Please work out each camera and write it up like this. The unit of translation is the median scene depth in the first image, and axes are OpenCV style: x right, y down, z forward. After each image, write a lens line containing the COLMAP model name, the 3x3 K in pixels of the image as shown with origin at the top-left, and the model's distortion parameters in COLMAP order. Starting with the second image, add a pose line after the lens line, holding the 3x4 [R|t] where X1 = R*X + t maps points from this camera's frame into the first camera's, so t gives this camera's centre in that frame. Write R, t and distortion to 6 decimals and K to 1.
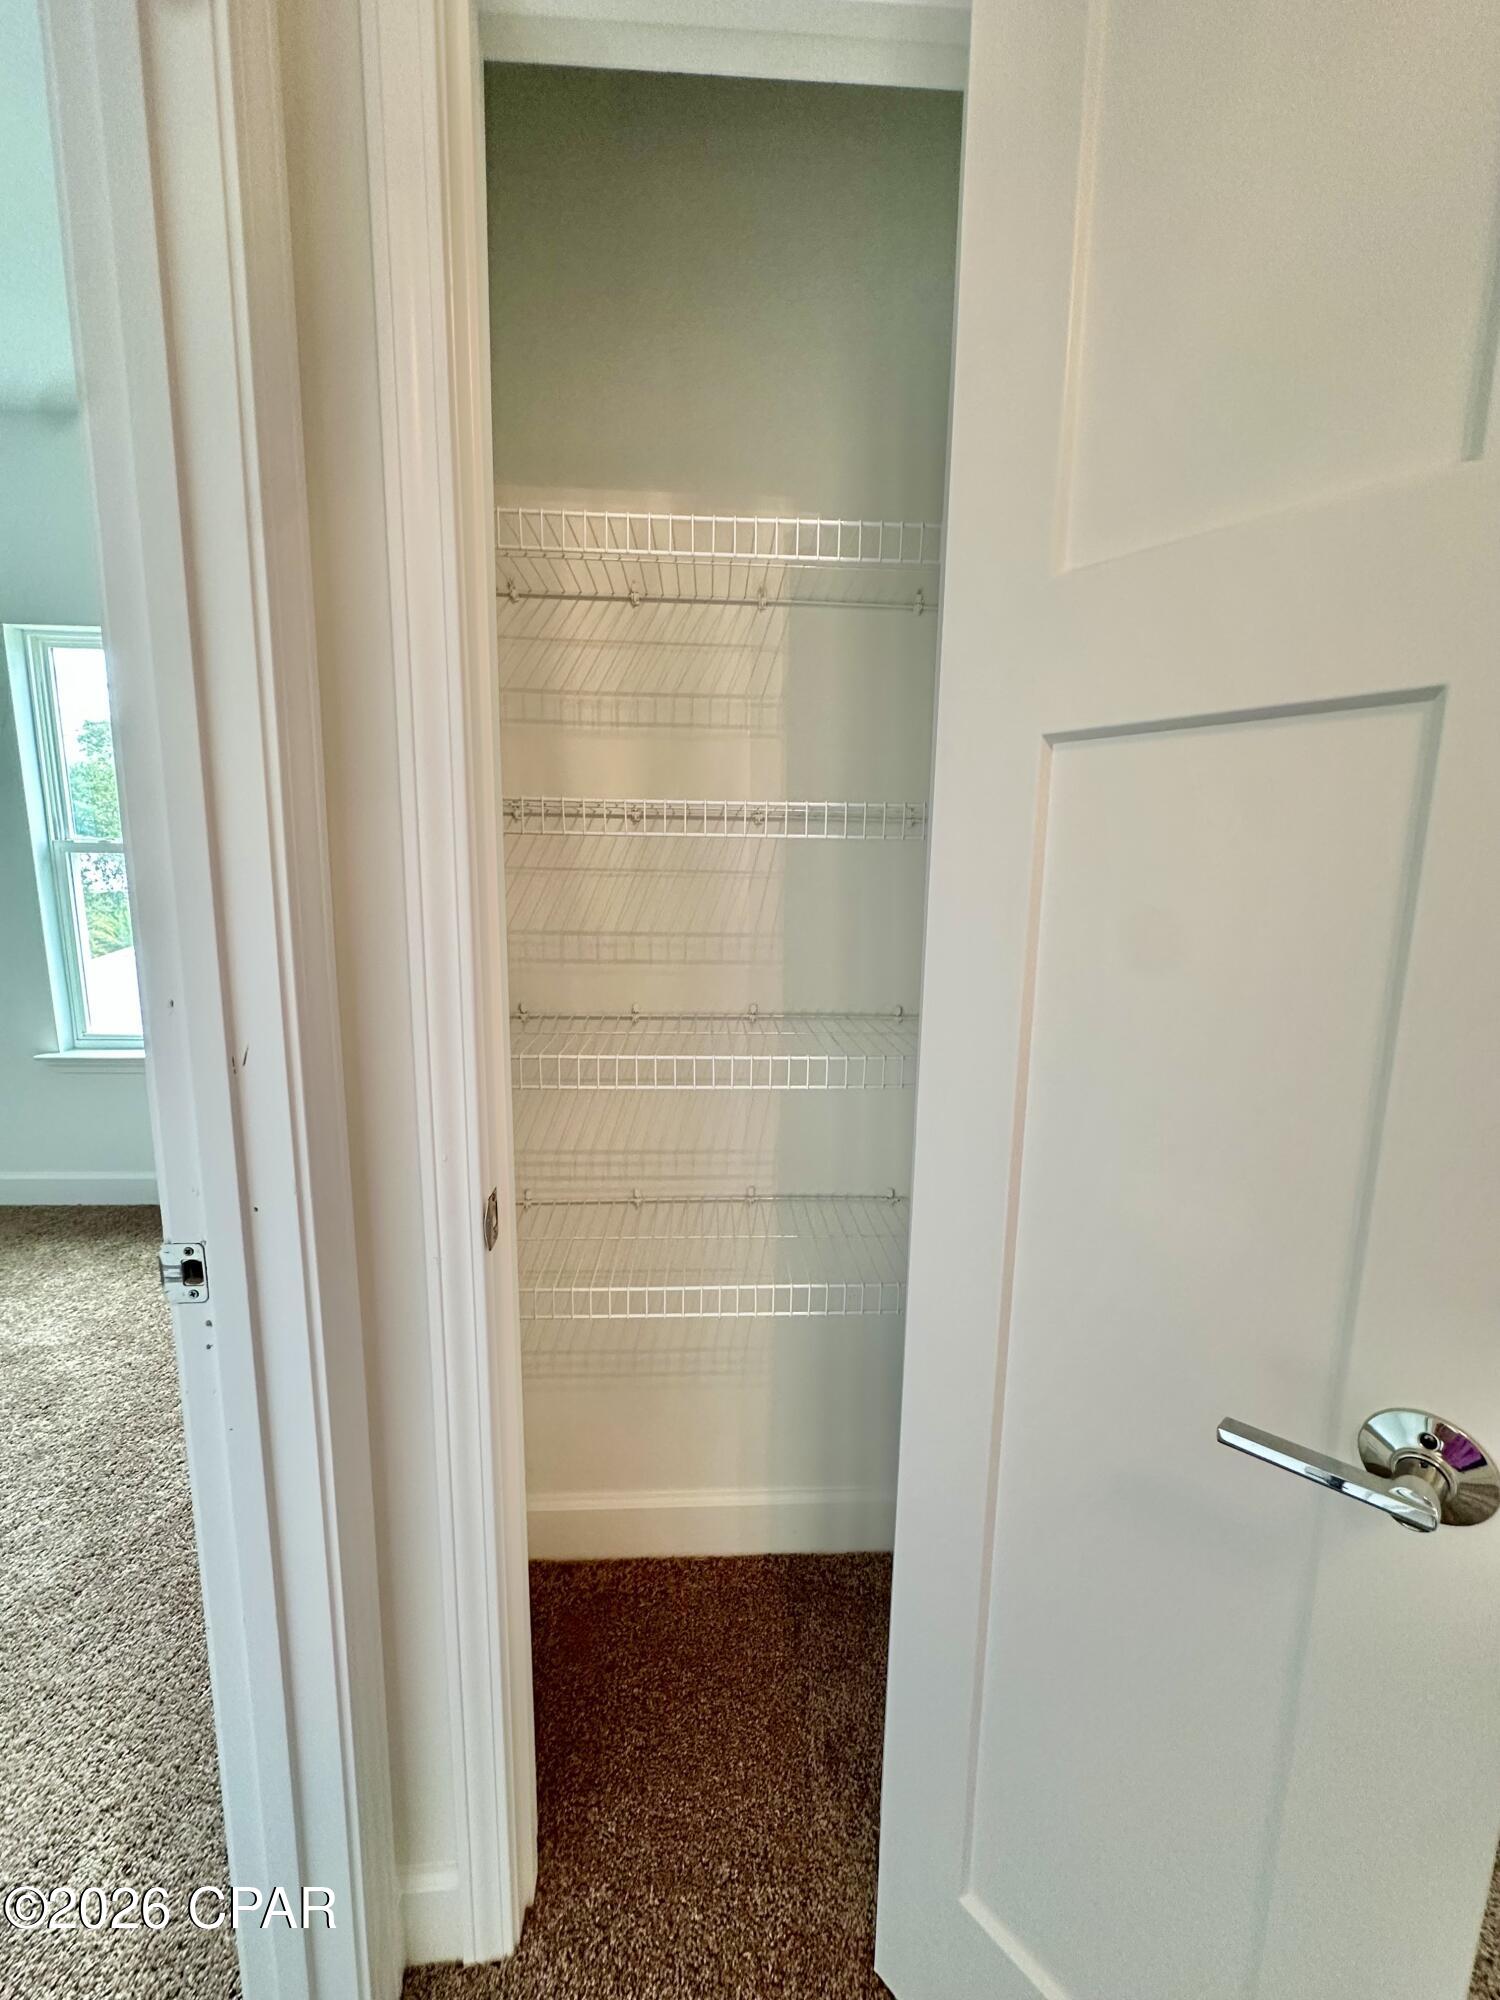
lens RADIAL K [[796.3, 0, 747.6], [0, 796.3, 1000.0], [0, 0, 1]] dist [-0.002692, 0.001593]
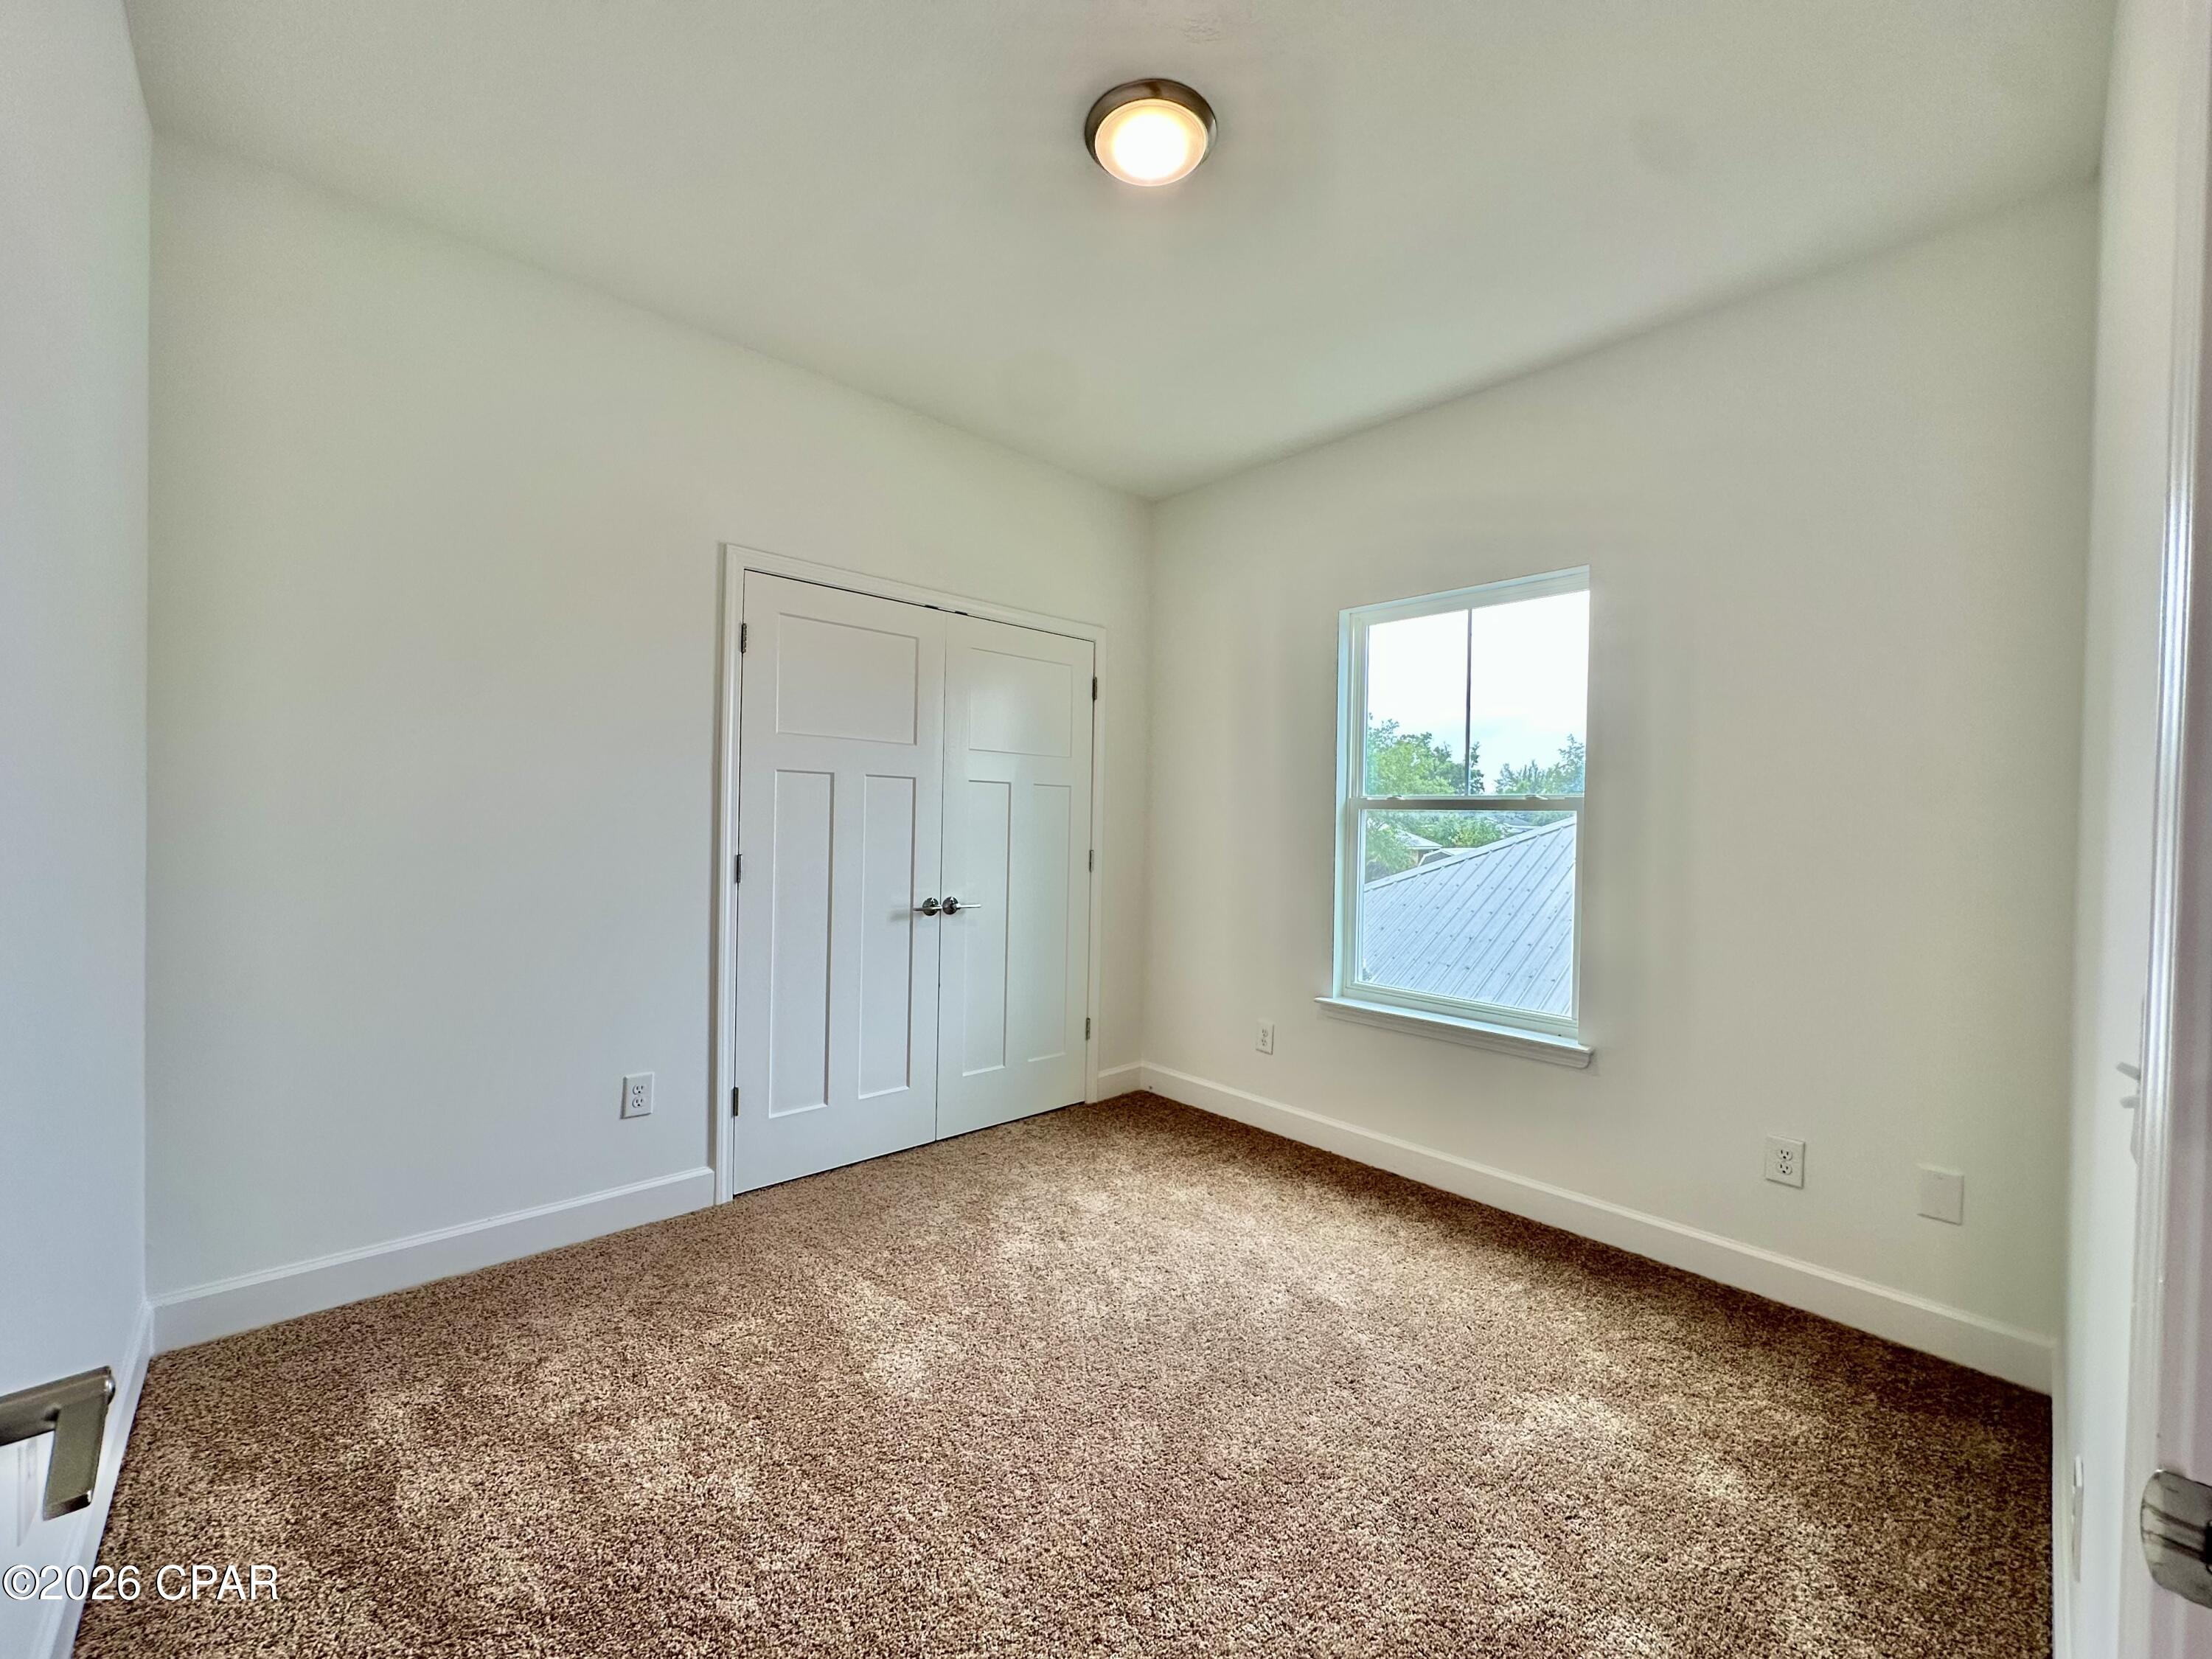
lens RADIAL K [[880.7, 0, 1099.7], [0, 880.7, 831.9], [0, 0, 1]] dist [-0.002692, 0.001593]
pose [[0.648624, 0.013933, -0.760981, -0.204984], [-0.131892, 0.986764, -0.094352, 0.000188], [0.749594, 0.161566, 0.641876, -0.008272]]
